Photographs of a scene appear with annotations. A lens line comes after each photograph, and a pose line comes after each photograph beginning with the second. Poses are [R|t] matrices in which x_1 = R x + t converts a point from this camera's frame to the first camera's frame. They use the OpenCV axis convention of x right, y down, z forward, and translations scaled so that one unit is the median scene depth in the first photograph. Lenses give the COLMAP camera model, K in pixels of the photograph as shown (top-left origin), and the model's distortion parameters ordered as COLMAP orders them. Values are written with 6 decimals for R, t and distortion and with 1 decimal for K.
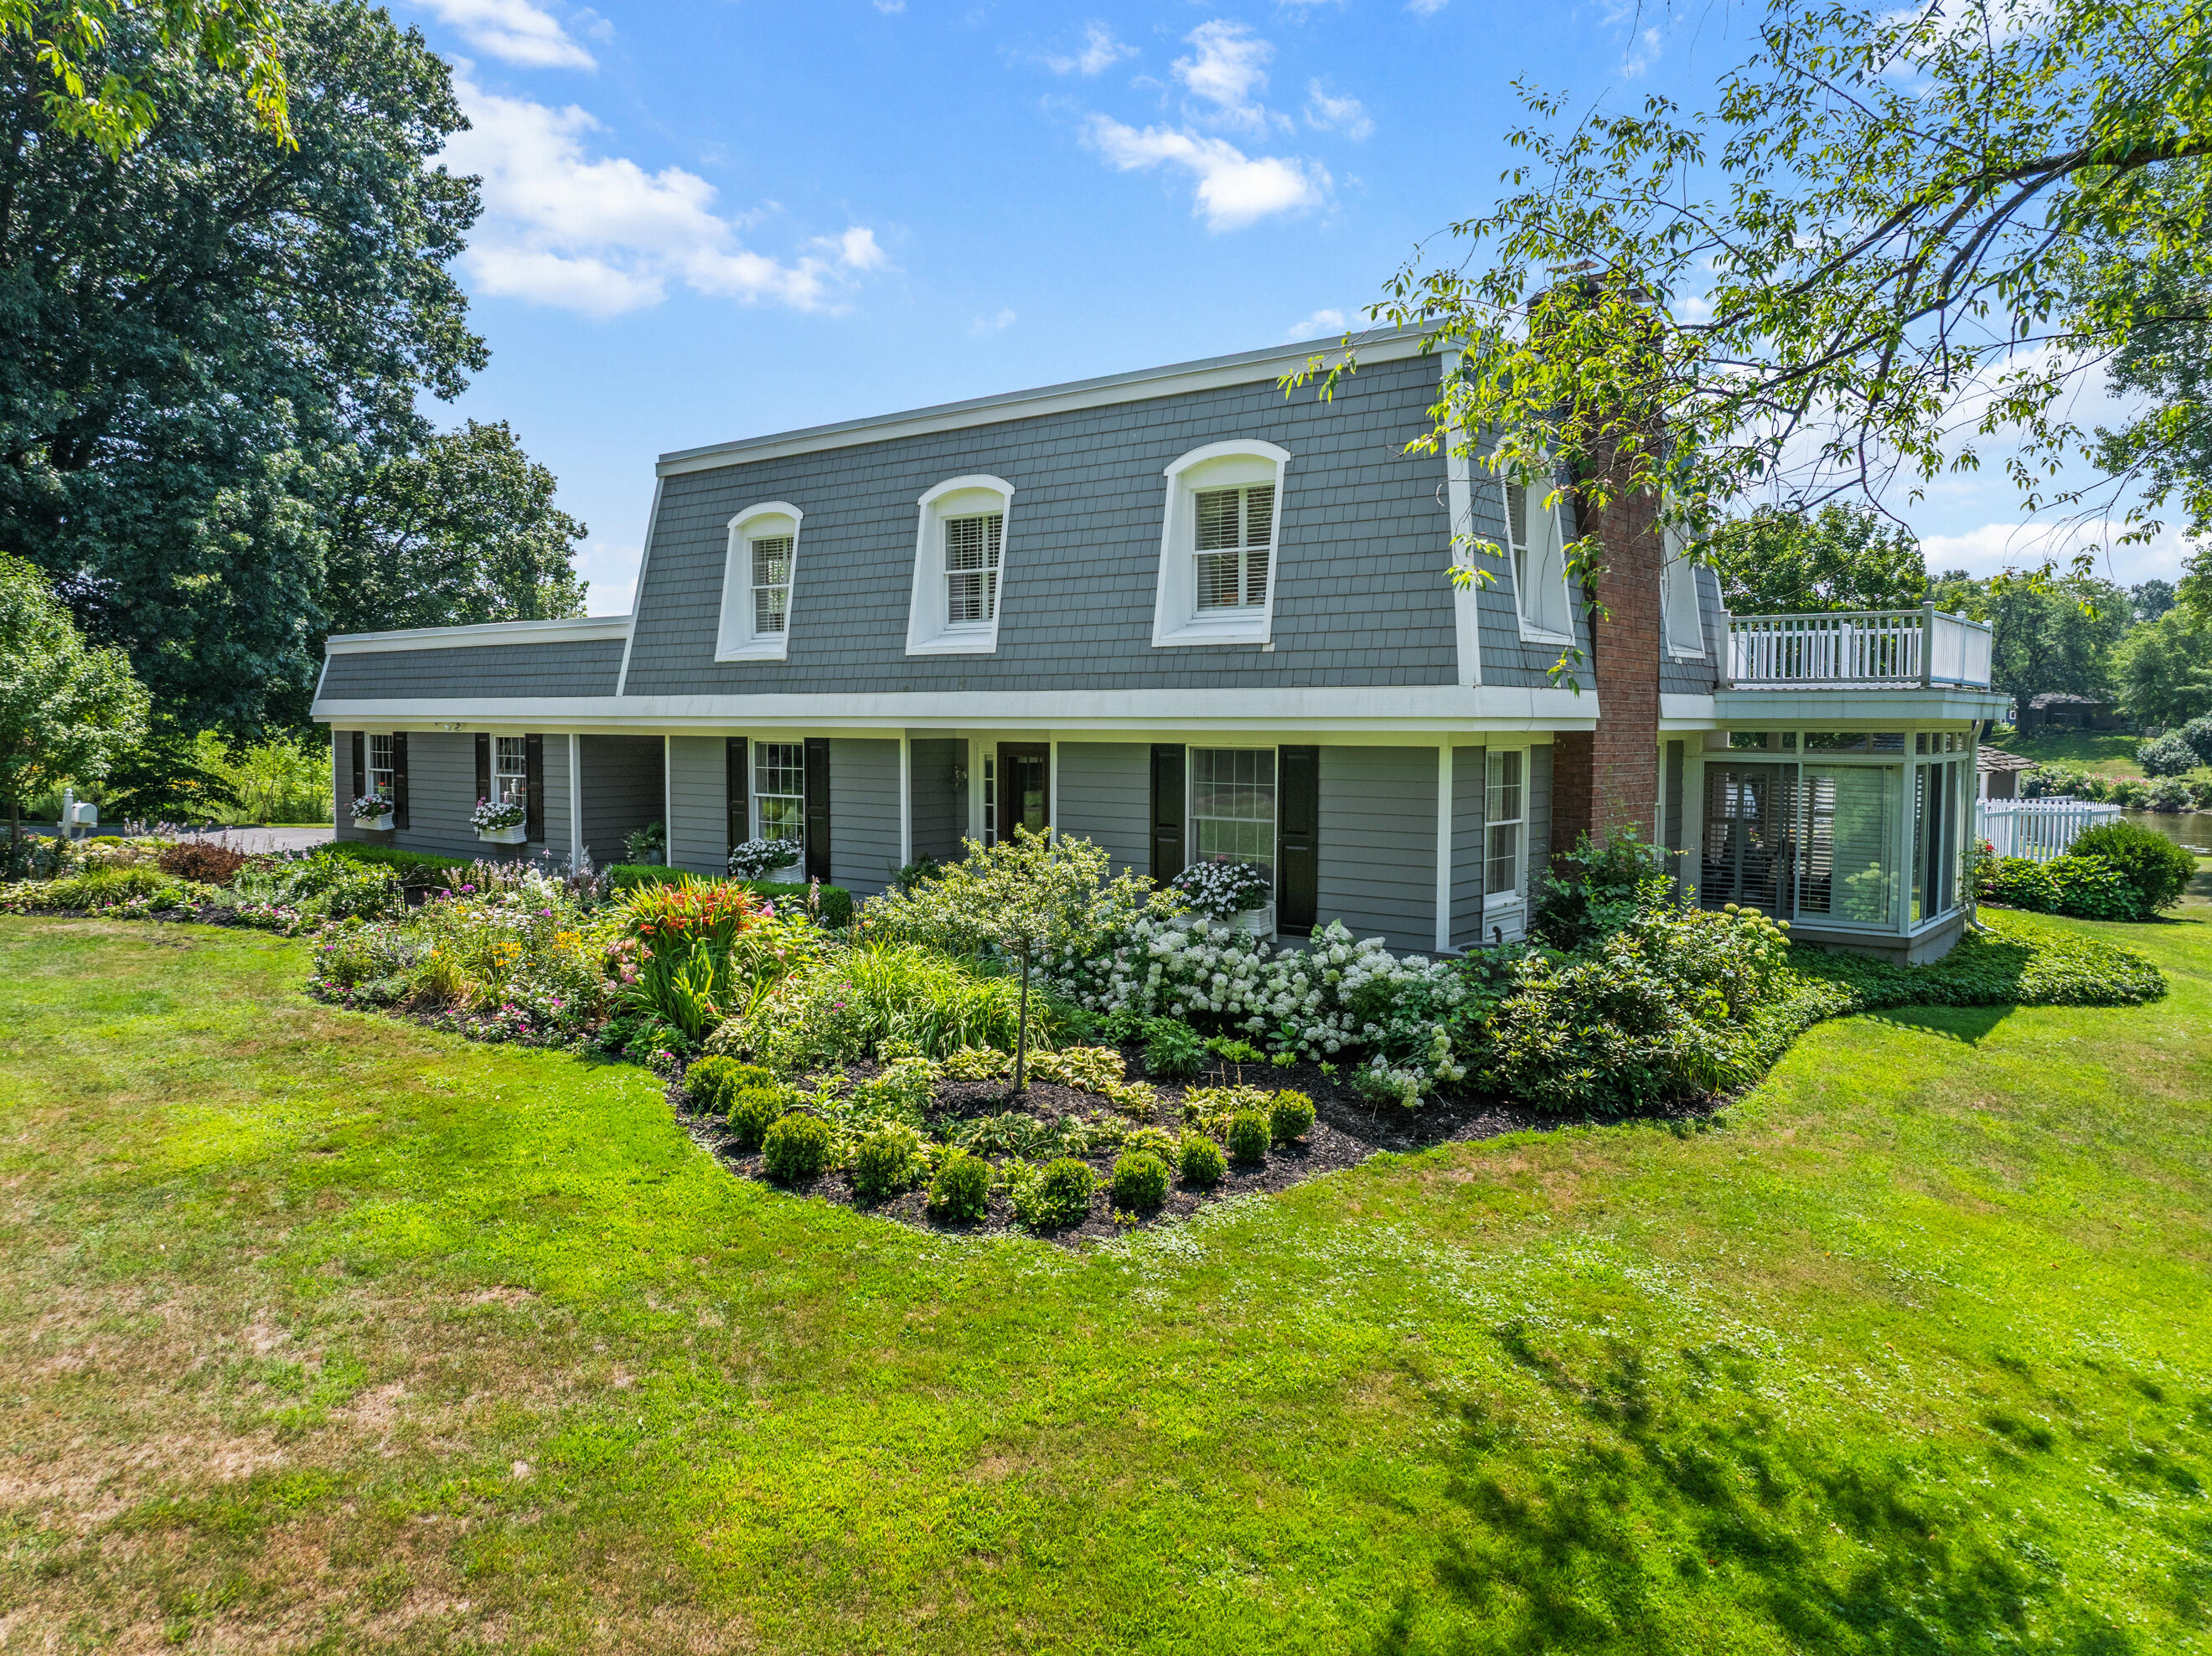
lens RADIAL K [[1544.5, 0, 1107.6], [0, 1544.5, 828.2], [0, 0, 1]] dist [-0.039388, 0.010413]
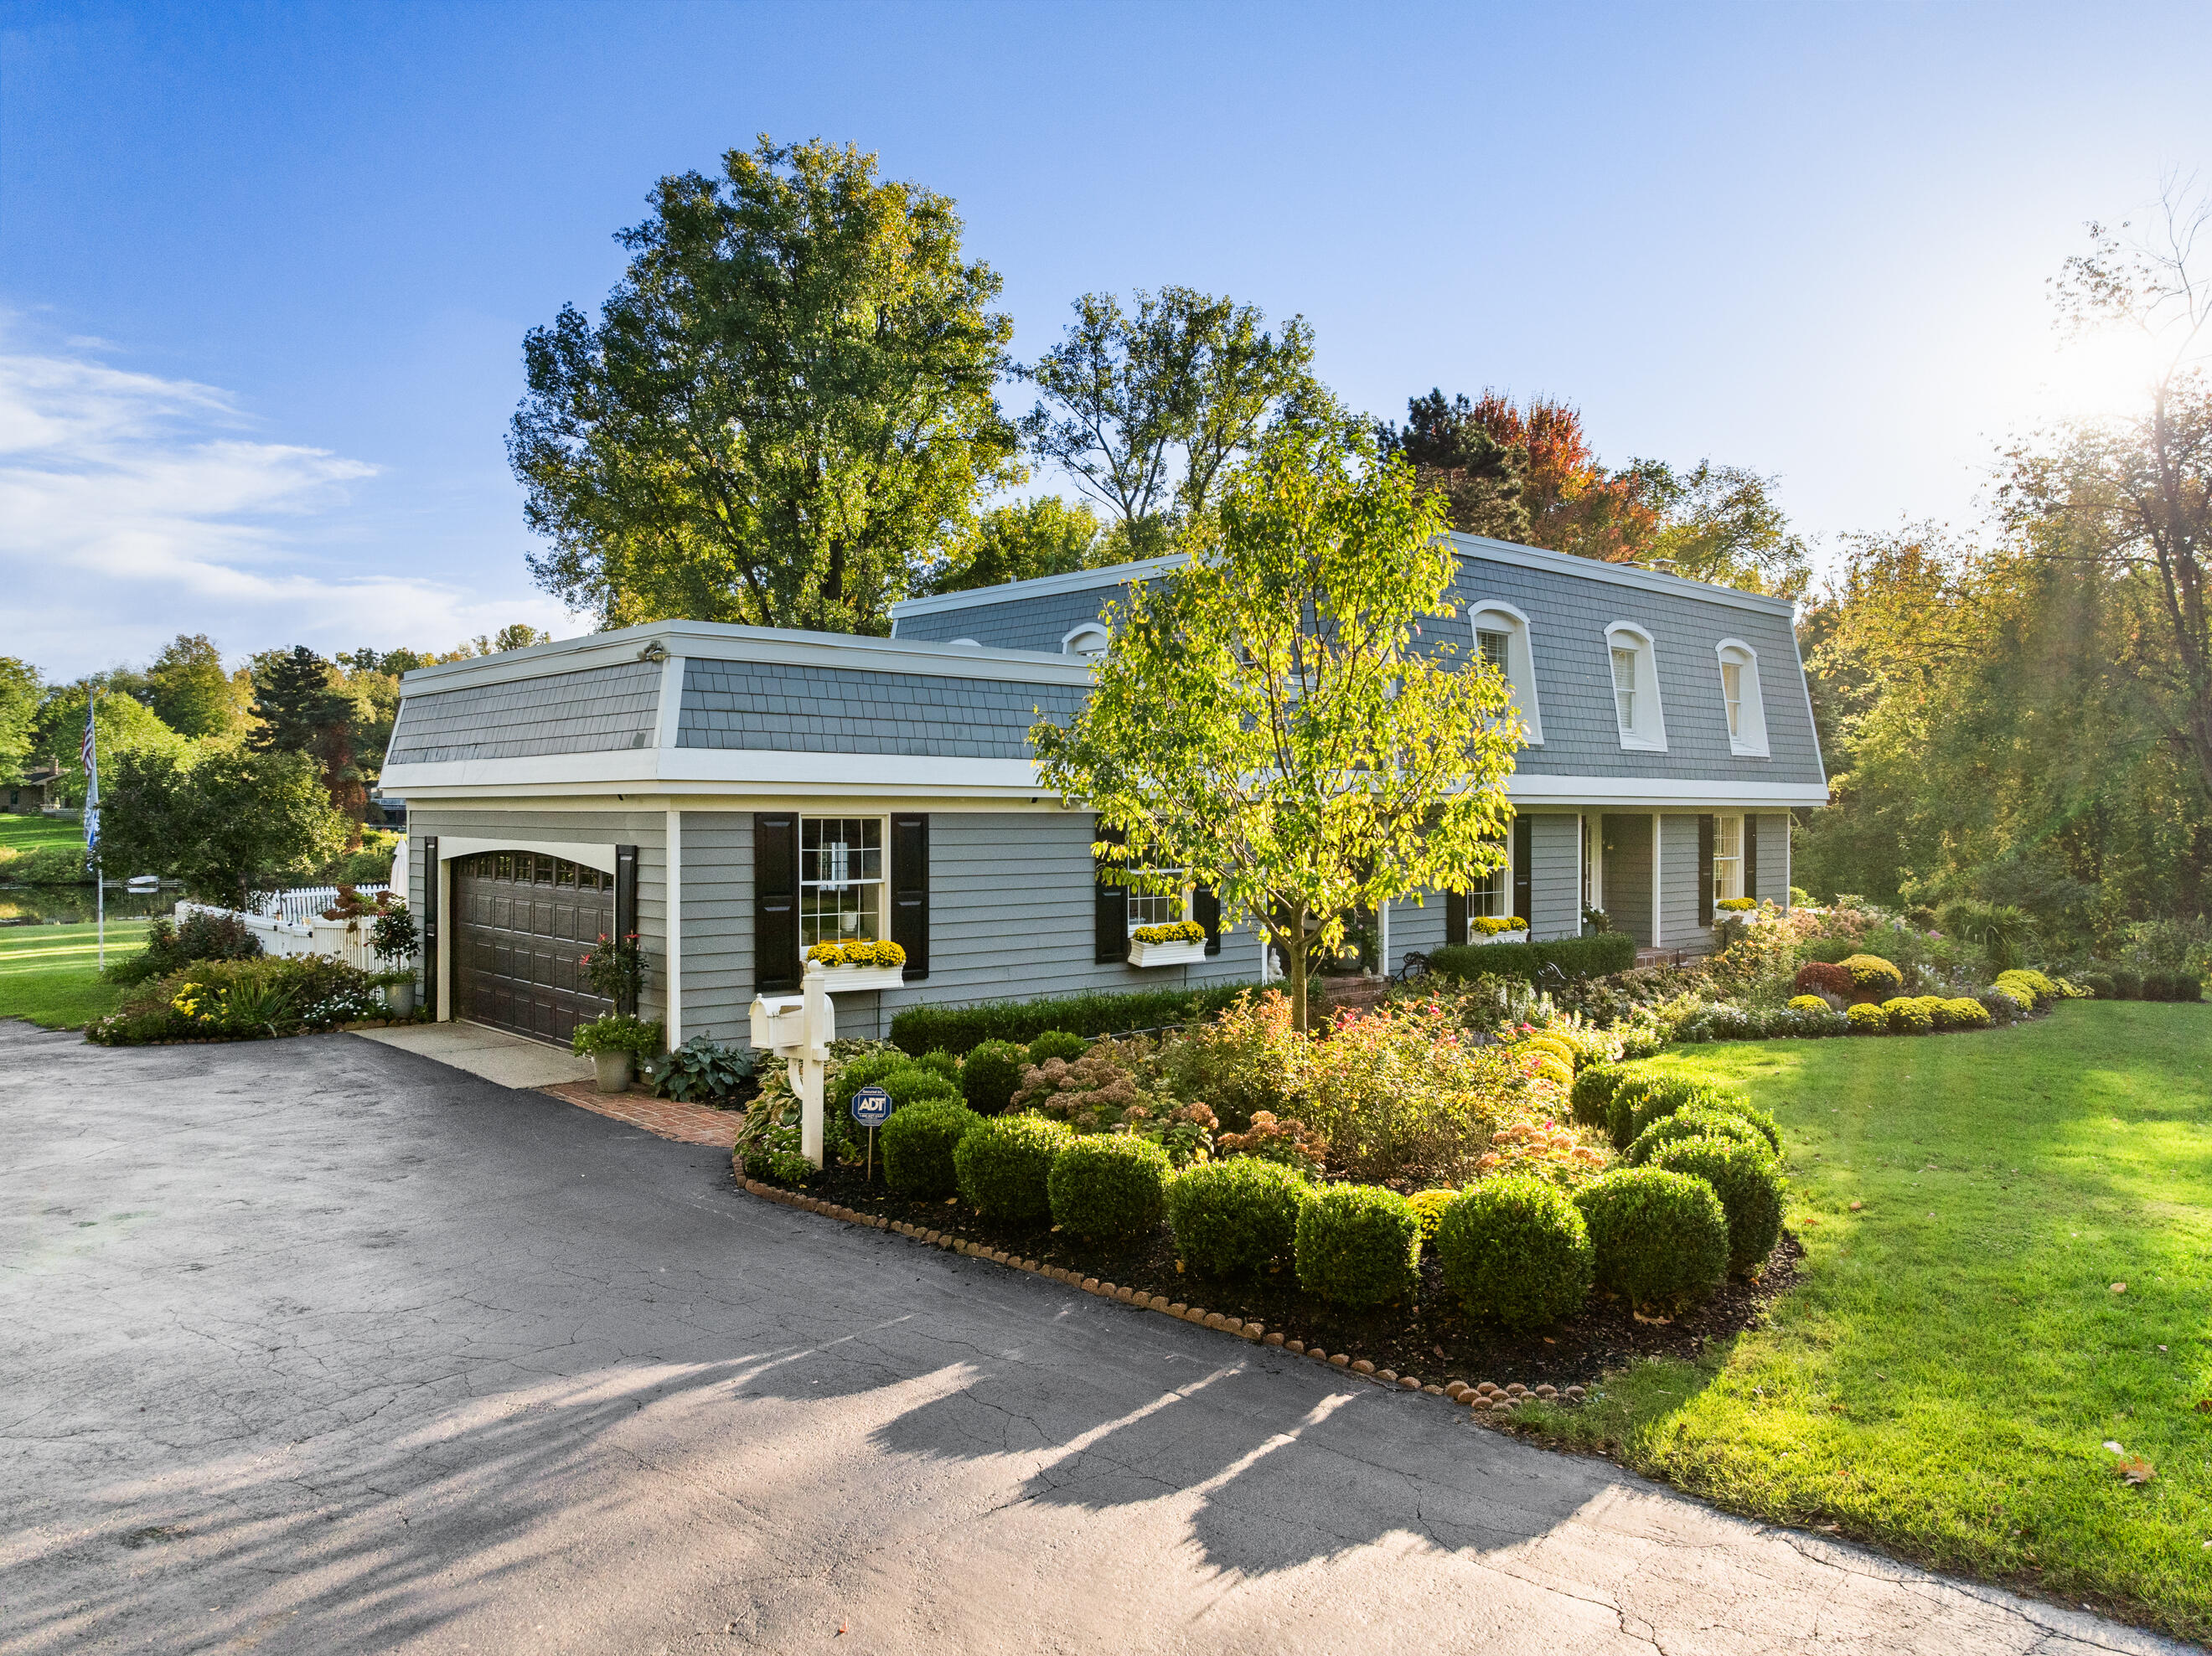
lens RADIAL K [[1544.5, 0, 1107.1], [0, 1544.5, 821.0], [0, 0, 1]] dist [-0.039388, 0.010413]
pose [[0.156255, -0.021020, 0.987493, -0.876463], [0.056869, 0.998306, 0.012252, -0.053597], [-0.986078, 0.054244, 0.157186, 0.718157]]
